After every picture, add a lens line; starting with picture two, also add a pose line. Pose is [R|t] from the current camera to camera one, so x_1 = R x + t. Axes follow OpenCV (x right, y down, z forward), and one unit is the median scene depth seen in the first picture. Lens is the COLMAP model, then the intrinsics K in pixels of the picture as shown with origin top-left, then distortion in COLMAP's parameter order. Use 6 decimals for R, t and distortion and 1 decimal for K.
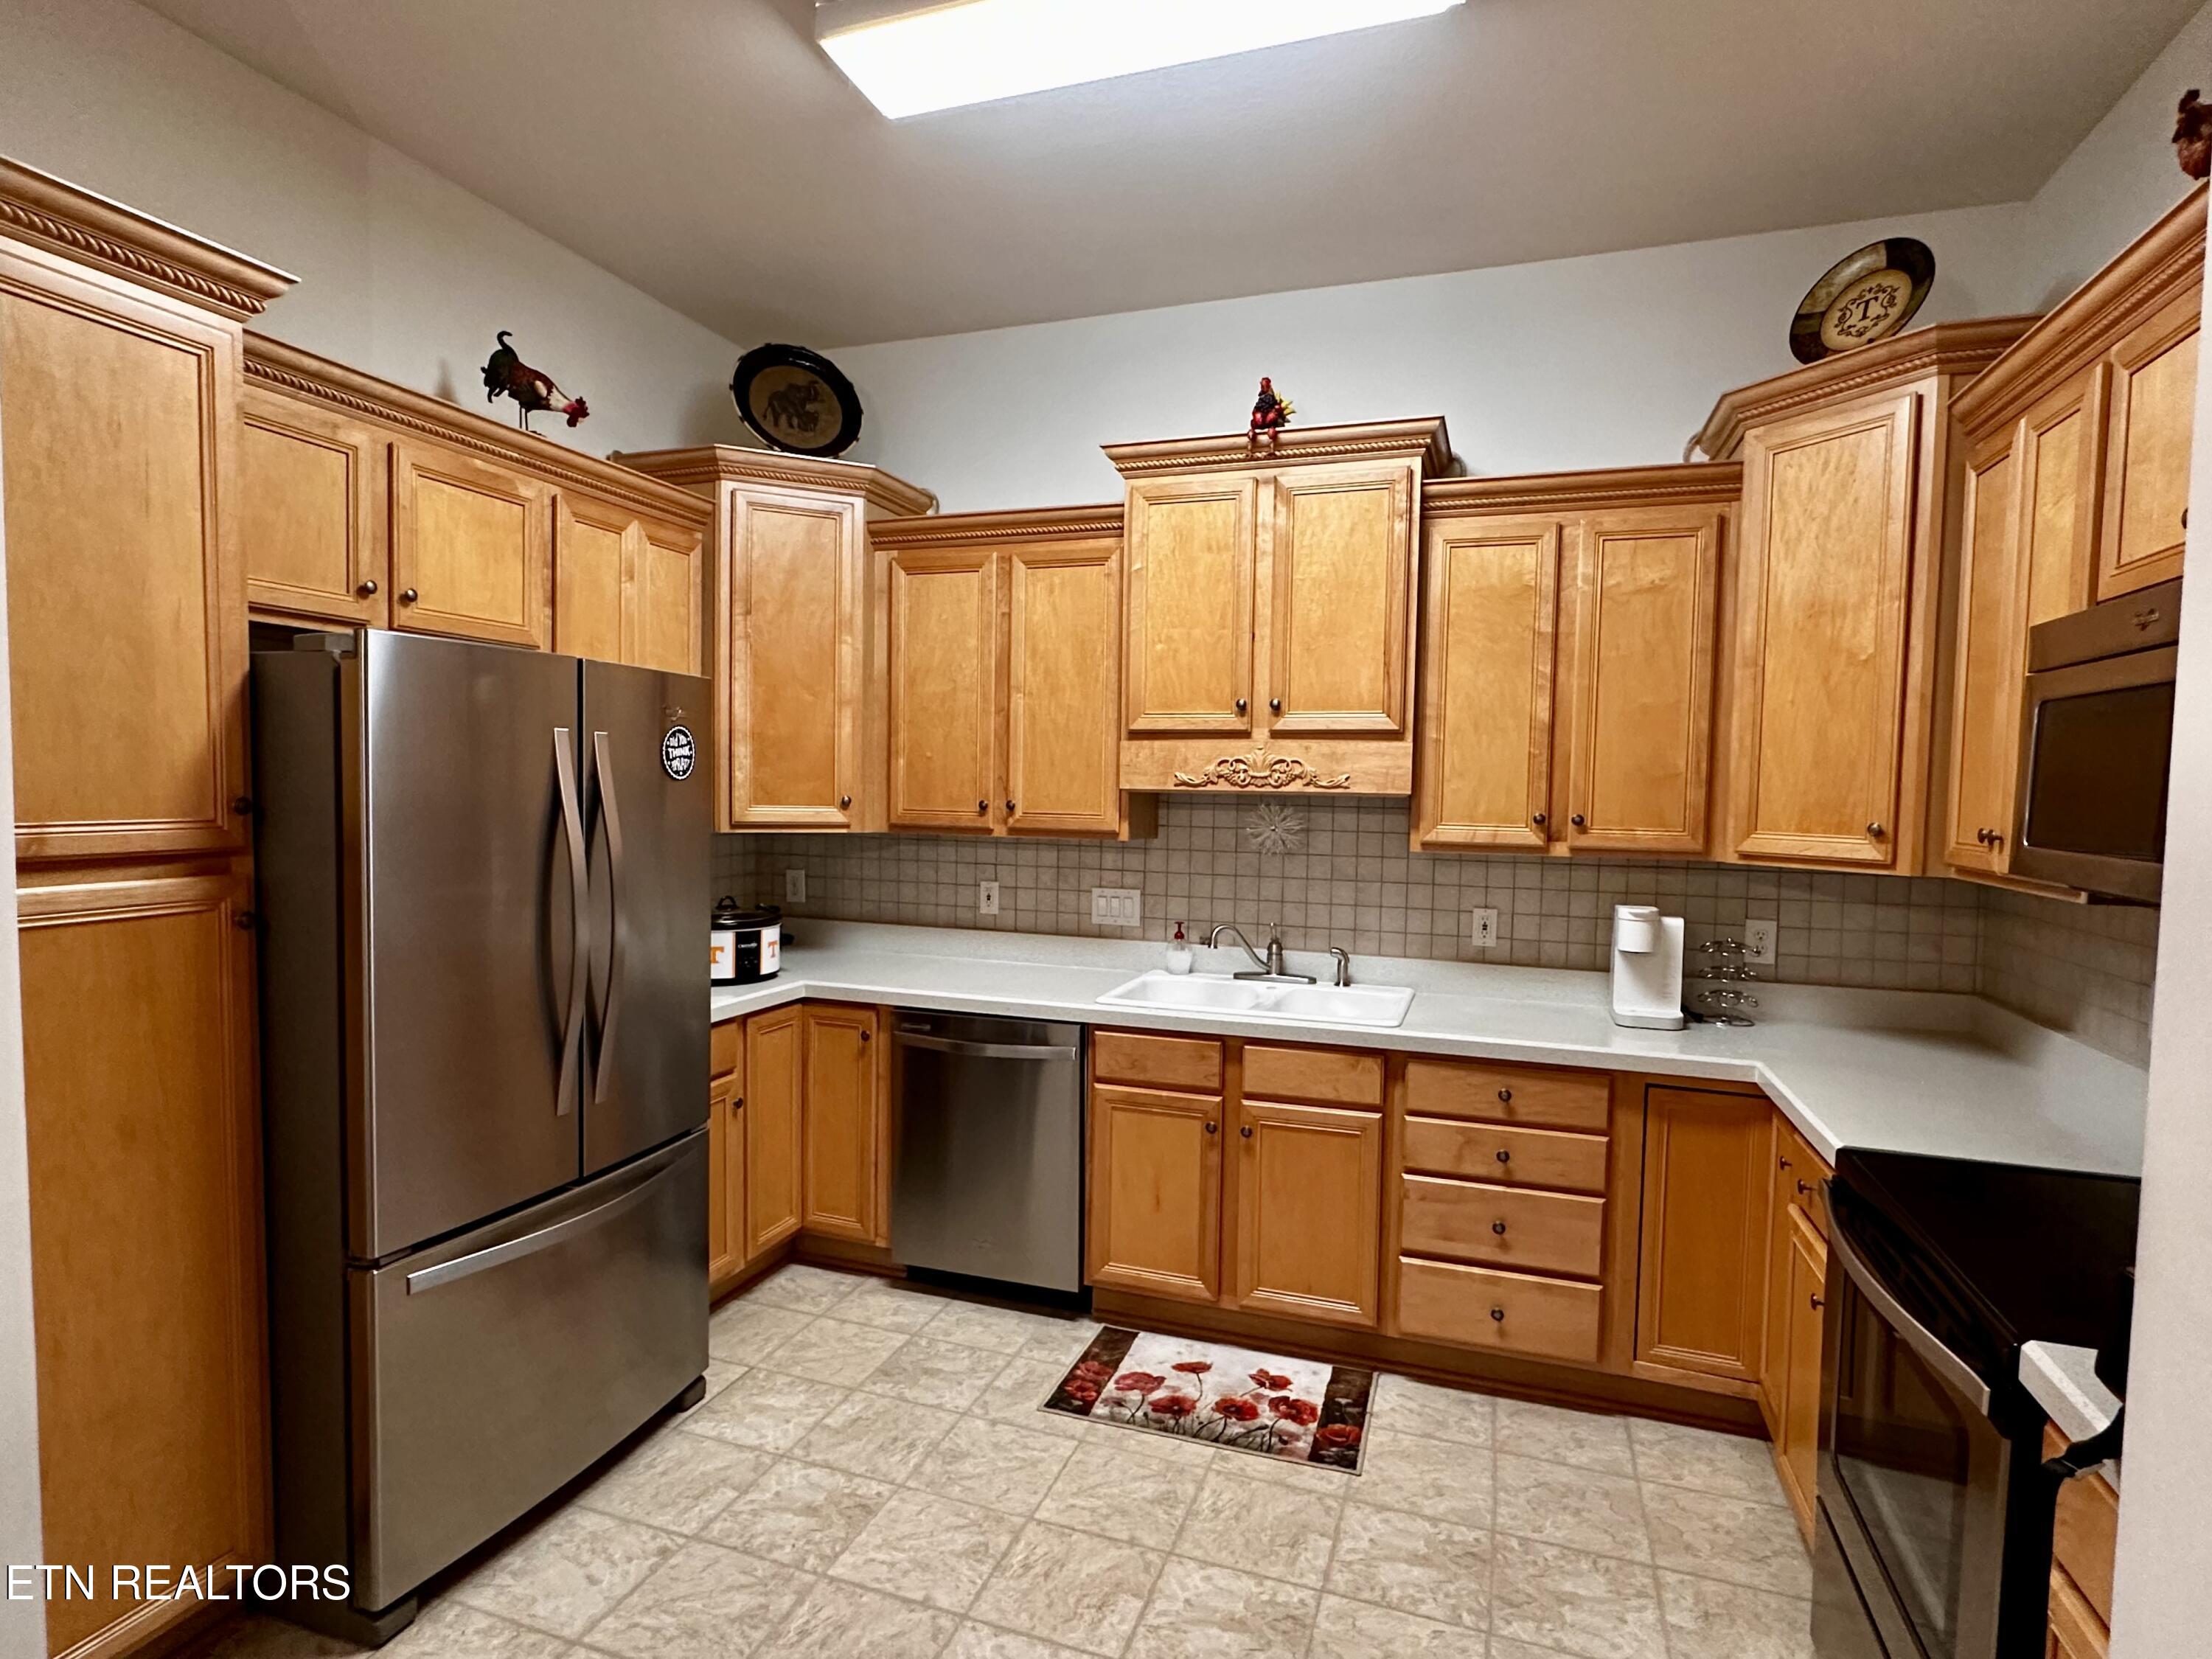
lens RADIAL K [[1139.7, 0, 1106.0], [0, 1139.7, 848.5], [0, 0, 1]] dist [-0.000405, -0.001148]
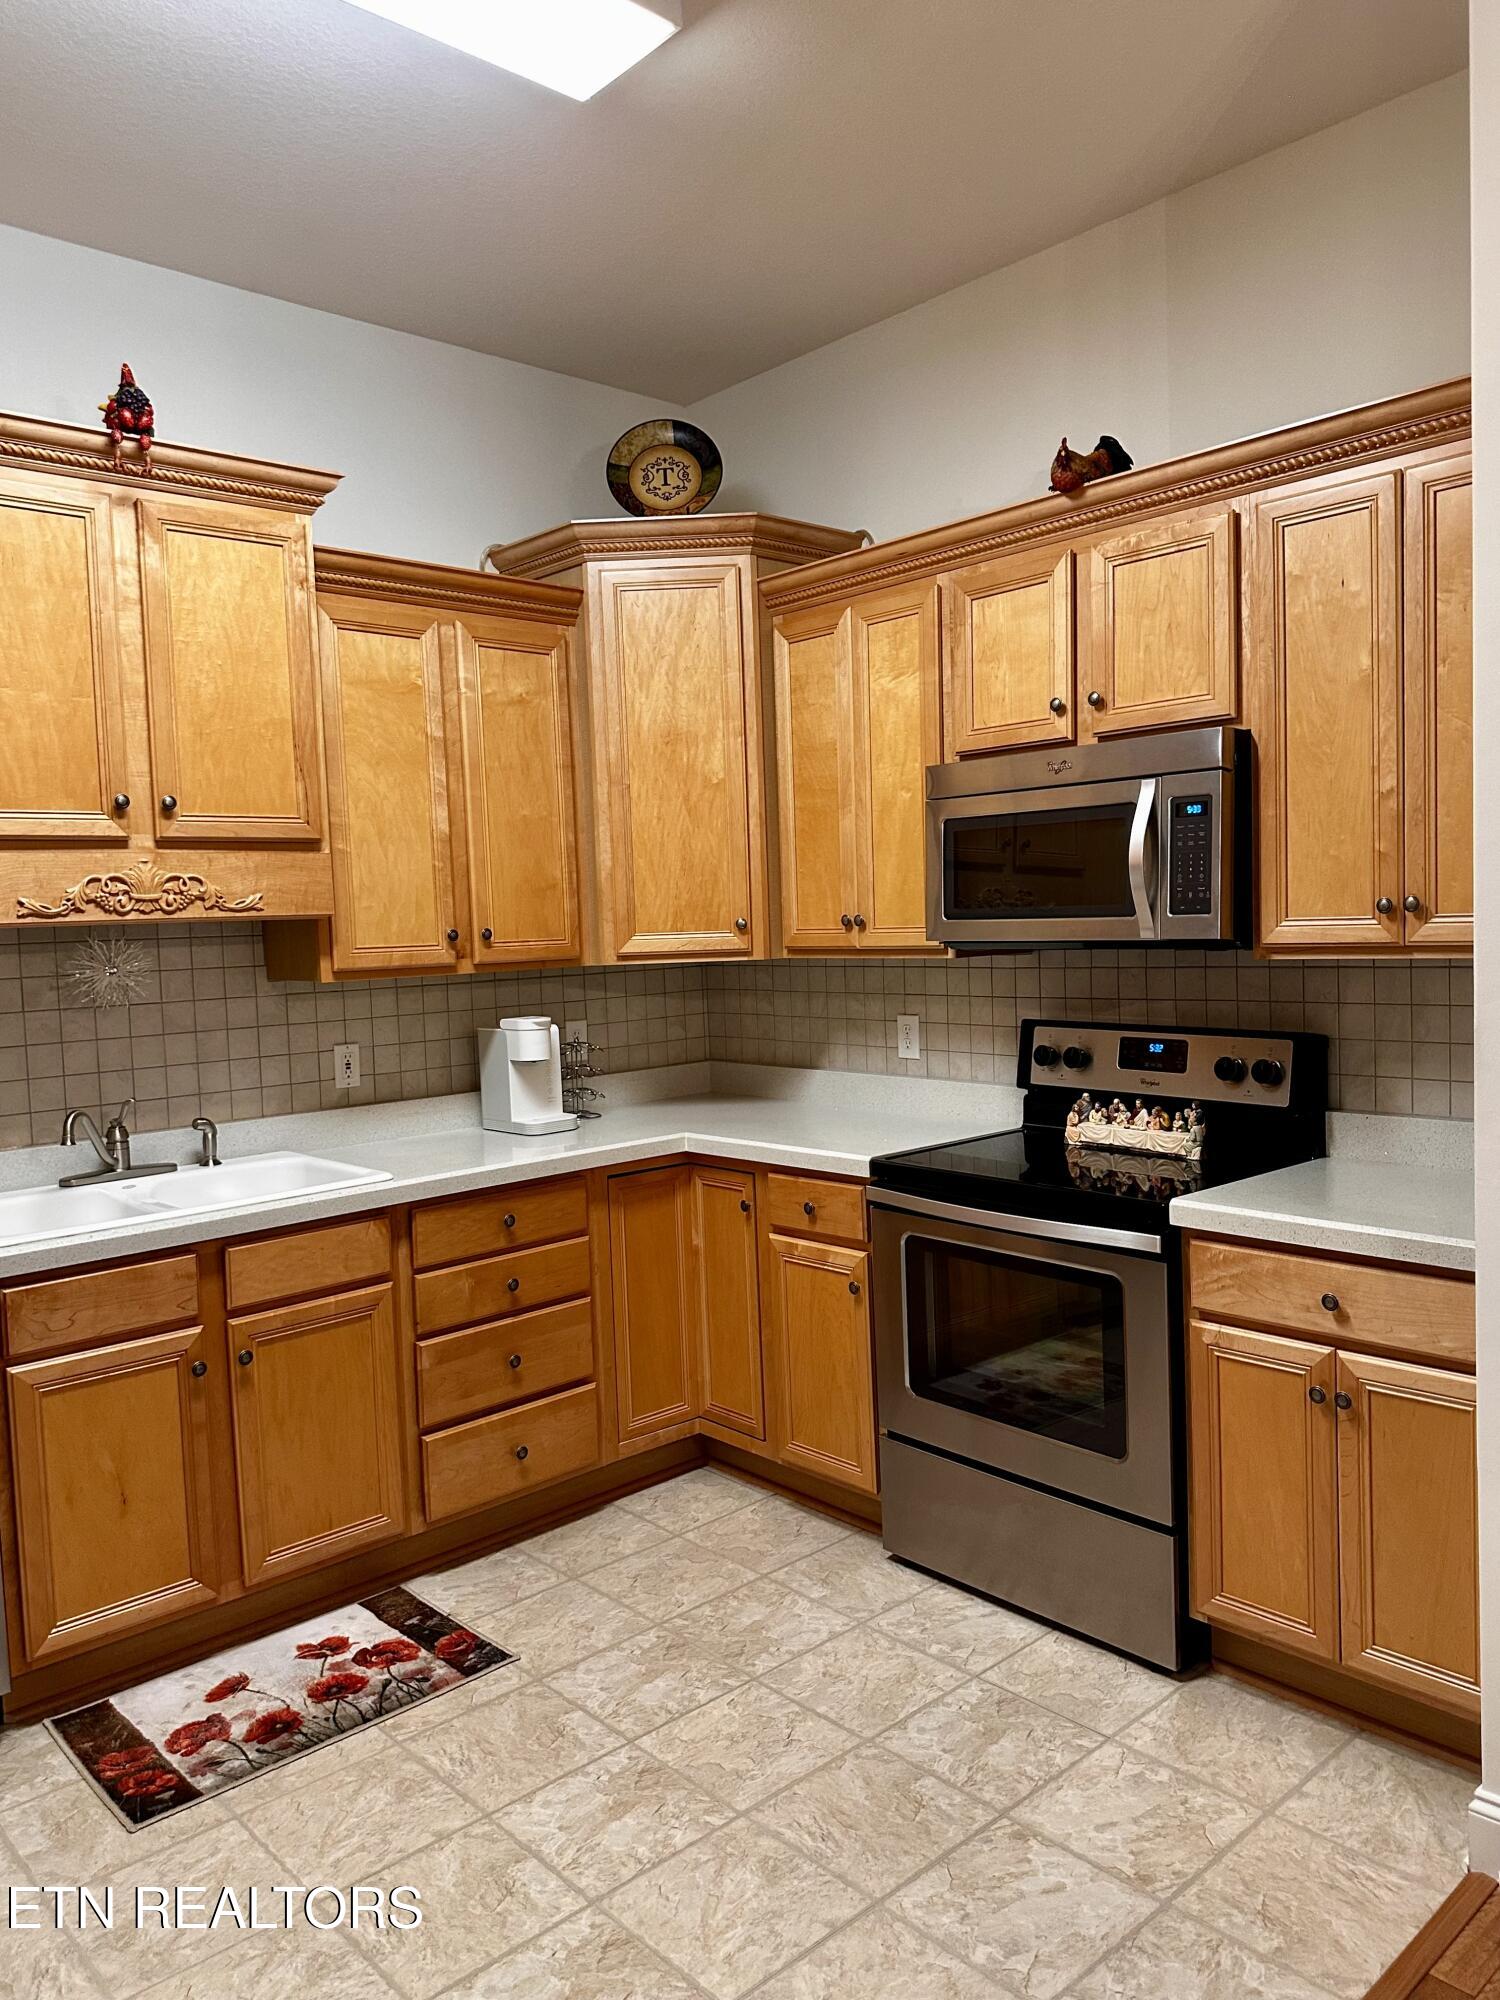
lens RADIAL K [[1452.9, 0, 750.0], [0, 1452.9, 1000.0], [0, 0, 1]] dist [0.088000, -0.136267]
pose [[0.471007, -0.088248, 0.877704, -0.581996], [0.090675, 0.994556, 0.051337, -0.012680], [-0.877457, 0.055405, 0.476445, 0.217858]]
